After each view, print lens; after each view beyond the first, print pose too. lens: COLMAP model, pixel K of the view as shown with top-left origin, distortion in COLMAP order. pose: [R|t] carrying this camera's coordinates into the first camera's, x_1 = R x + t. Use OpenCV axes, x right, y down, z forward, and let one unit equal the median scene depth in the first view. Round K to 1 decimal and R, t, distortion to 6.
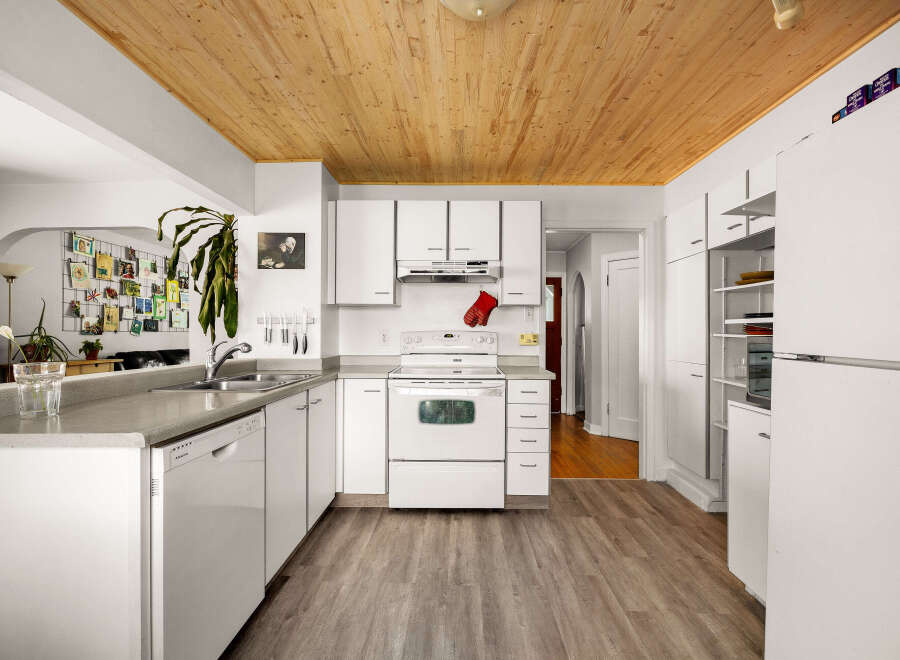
lens RADIAL K [[385.1, 0, 450.0], [0, 385.1, 330.0], [0, 0, 1]] dist [0.001554, 0.000137]
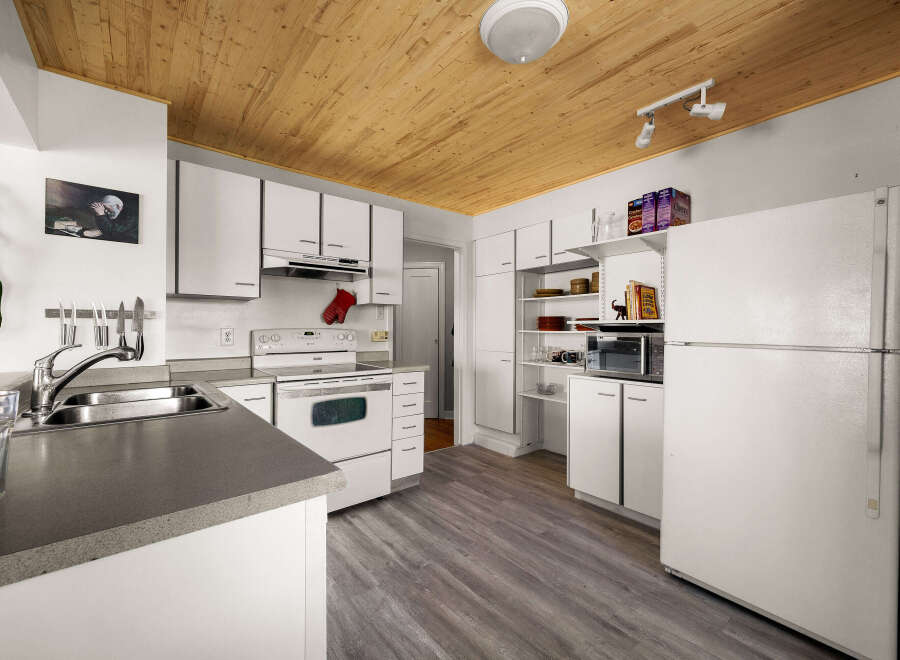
lens RADIAL K [[355.8, 0, 450.0], [0, 355.8, 330.0], [0, 0, 1]] dist [0.007416, 0.000136]
pose [[0.804531, -0.002637, 0.593905, -0.309758], [-0.002122, 0.999971, 0.007315, -0.001208], [-0.593907, -0.007145, 0.804502, 0.102778]]
